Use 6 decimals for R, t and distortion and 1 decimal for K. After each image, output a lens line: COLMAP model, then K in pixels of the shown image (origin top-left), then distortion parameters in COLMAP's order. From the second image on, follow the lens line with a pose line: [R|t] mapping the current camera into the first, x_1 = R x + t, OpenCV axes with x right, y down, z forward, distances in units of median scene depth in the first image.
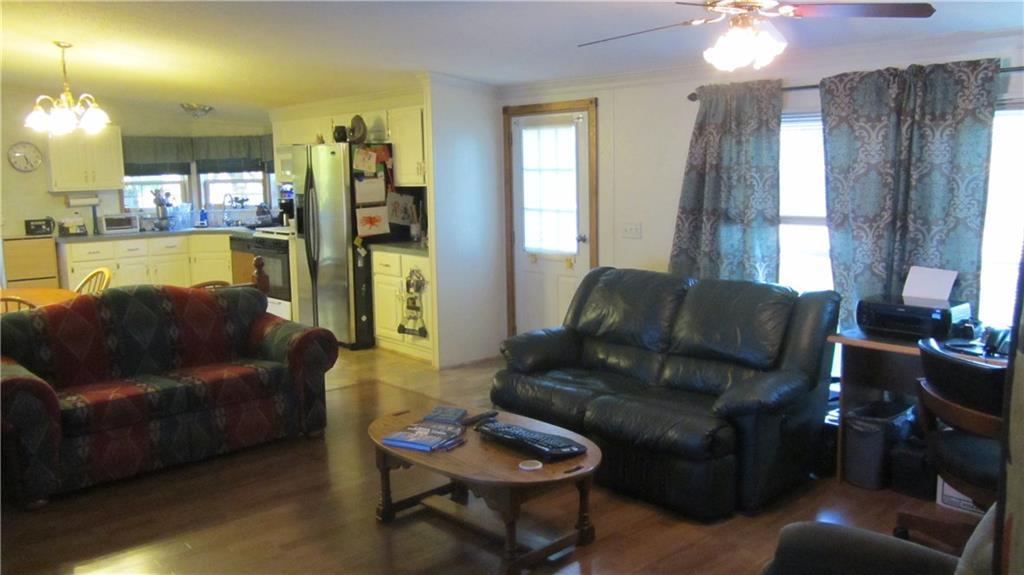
lens RADIAL K [[866.7, 0, 514.0], [0, 866.7, 286.4], [0, 0, 1]] dist [-0.042425, 0.007405]
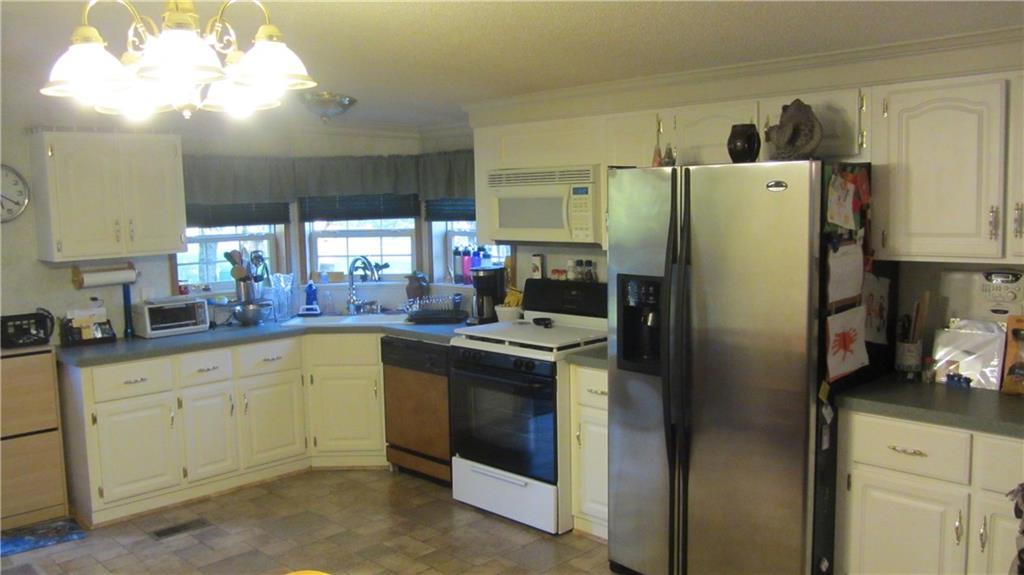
lens RADIAL K [[866.7, 0, 510.1], [0, 866.7, 288.0], [0, 0, 1]] dist [-0.042425, 0.007405]
pose [[0.998713, -0.009992, 0.049725, -0.278788], [0.011702, 0.999346, -0.034207, -0.070774], [-0.049350, 0.034745, 0.998177, 0.456557]]
